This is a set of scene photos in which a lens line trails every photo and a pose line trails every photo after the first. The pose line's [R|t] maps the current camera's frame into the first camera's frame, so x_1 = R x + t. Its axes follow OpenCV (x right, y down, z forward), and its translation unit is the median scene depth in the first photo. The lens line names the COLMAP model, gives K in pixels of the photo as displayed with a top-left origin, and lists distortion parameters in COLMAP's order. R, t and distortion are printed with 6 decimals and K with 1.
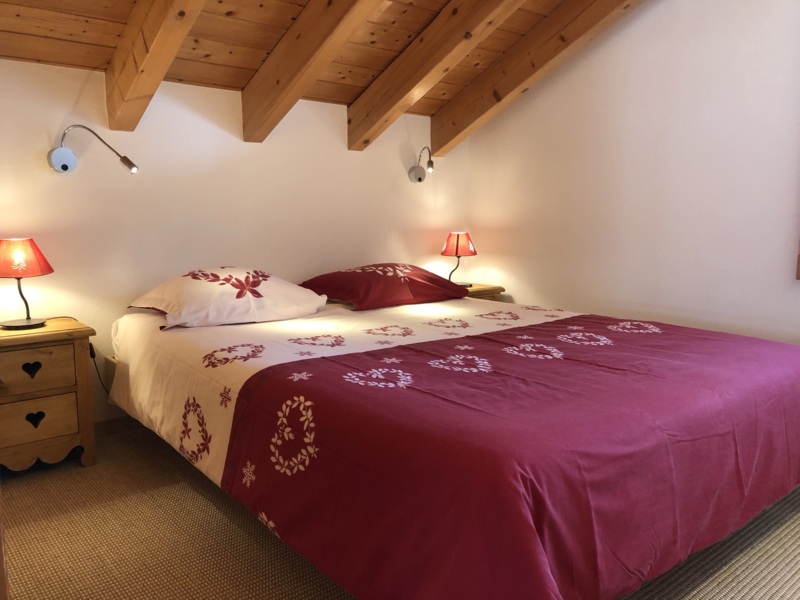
lens RADIAL K [[657.3, 0, 403.8], [0, 657.3, 302.3], [0, 0, 1]] dist [0.054822, -0.003653]
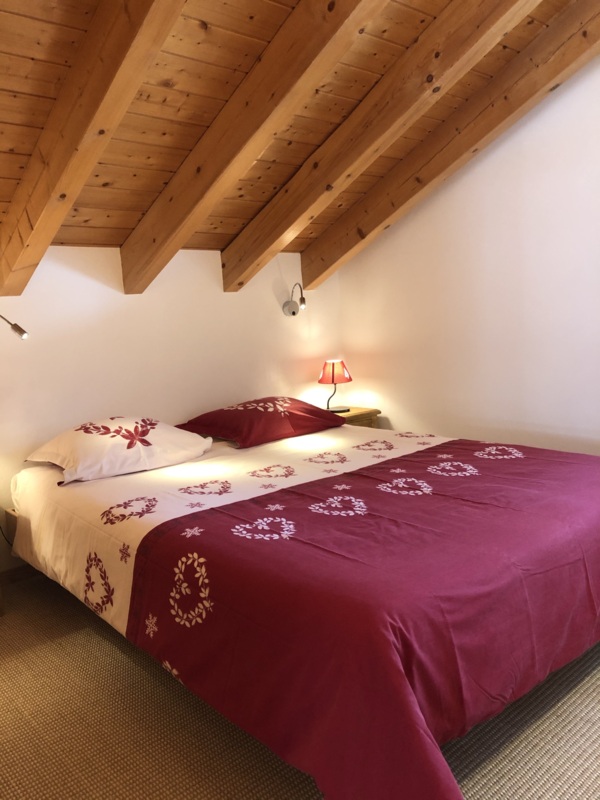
lens RADIAL K [[657.3, 0, 300.0], [0, 657.3, 400.0], [0, 0, 1]] dist [0.054822, -0.003653]
pose [[0.997984, -0.060719, 0.018467, 0.011382], [0.060863, 0.998120, -0.007285, -0.069436], [-0.017990, 0.008395, 0.999803, -0.083478]]
